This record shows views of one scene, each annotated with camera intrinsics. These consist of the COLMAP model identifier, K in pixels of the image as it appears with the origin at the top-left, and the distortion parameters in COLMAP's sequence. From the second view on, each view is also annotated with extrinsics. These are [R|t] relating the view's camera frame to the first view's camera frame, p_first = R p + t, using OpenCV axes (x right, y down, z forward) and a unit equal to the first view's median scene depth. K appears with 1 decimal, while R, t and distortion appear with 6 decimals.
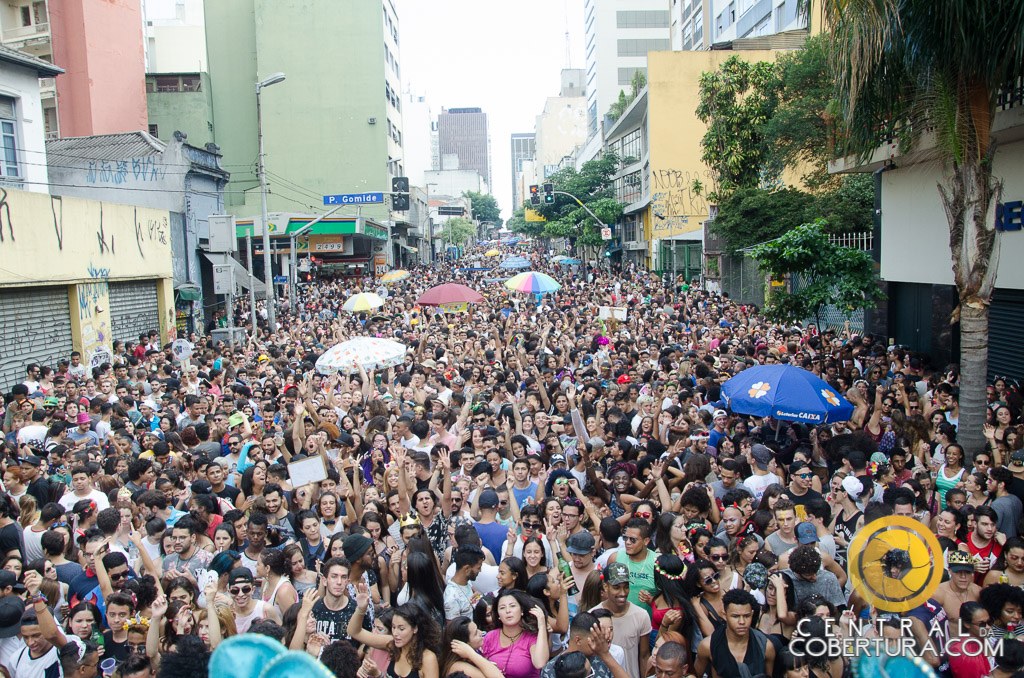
lens RADIAL K [[800.0, 0, 512.0], [0, 800.0, 339.0], [0, 0, 1]] dist [-0.004891, -0.000345]
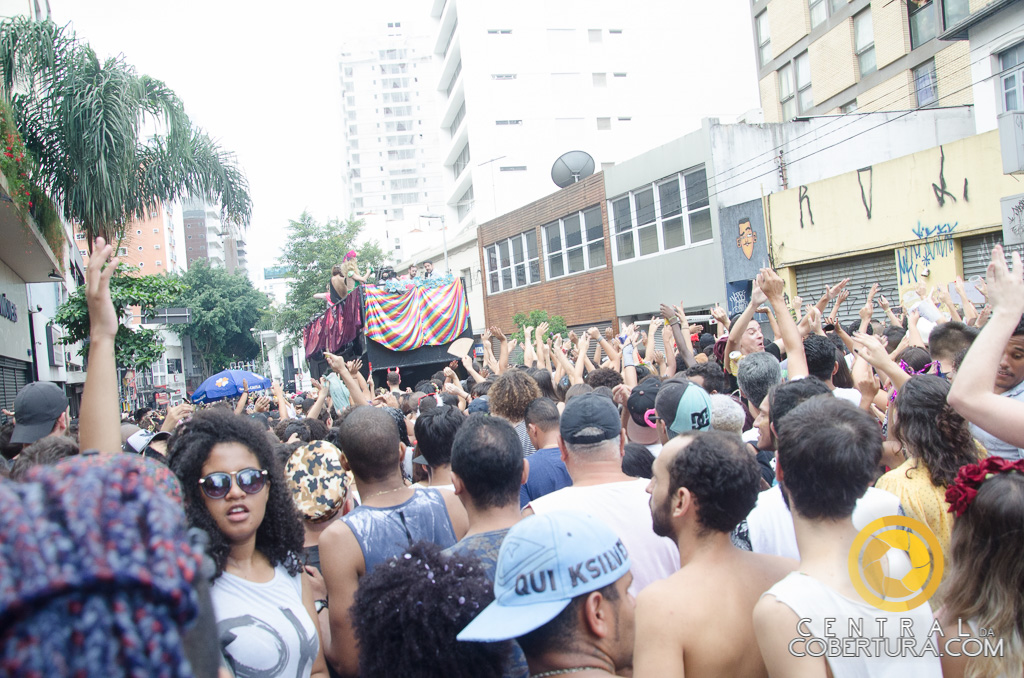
lens RADIAL K [[800.0, 0, 512.0], [0, 800.0, 339.0], [0, 0, 1]] dist [-0.004891, -0.000345]
pose [[-0.896430, 0.104946, -0.430580, 0.310788], [0.070908, 0.993006, 0.094403, -0.086761], [0.437476, 0.054094, -0.897602, 1.718123]]
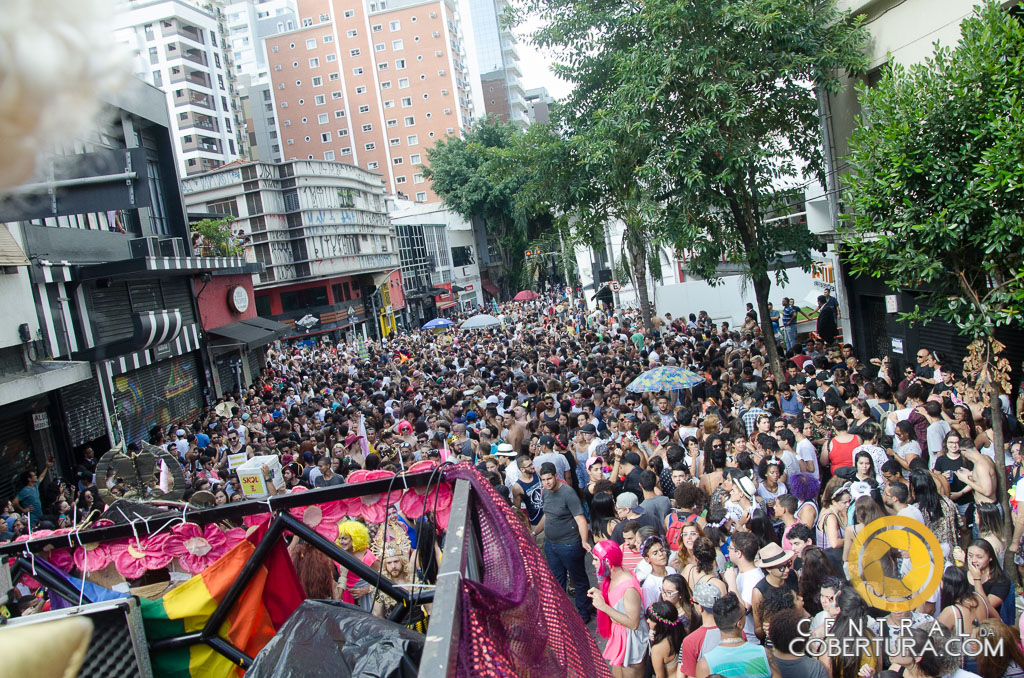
lens RADIAL K [[800.0, 0, 512.0], [0, 800.0, 339.0], [0, 0, 1]] dist [-0.004891, -0.000345]
pose [[-0.982429, 0.185835, -0.017258, 0.099273], [0.178289, 0.961821, 0.207639, -0.020325], [0.055186, 0.200913, -0.978053, 0.820356]]
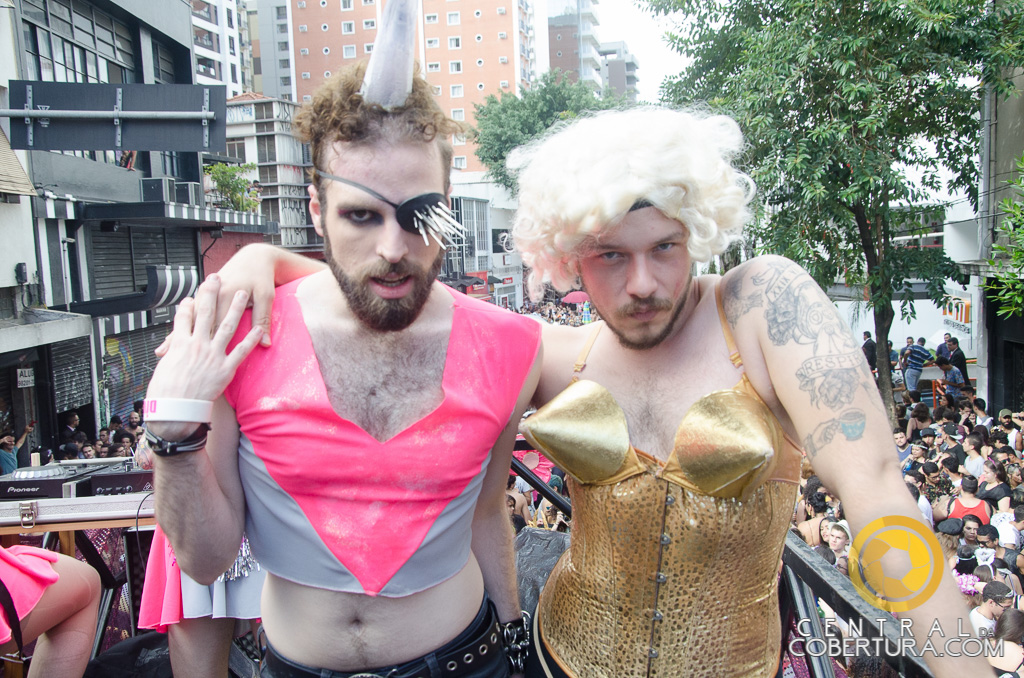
lens RADIAL K [[1015.9, 0, 512.0], [0, 1015.9, 339.0], [0, 0, 1]] dist [0.060609, 0.210604]
pose [[-0.997343, 0.072577, 0.006219, 0.142362], [0.072396, 0.978157, 0.194855, -0.036047], [0.008059, 0.194788, -0.980812, 0.902229]]
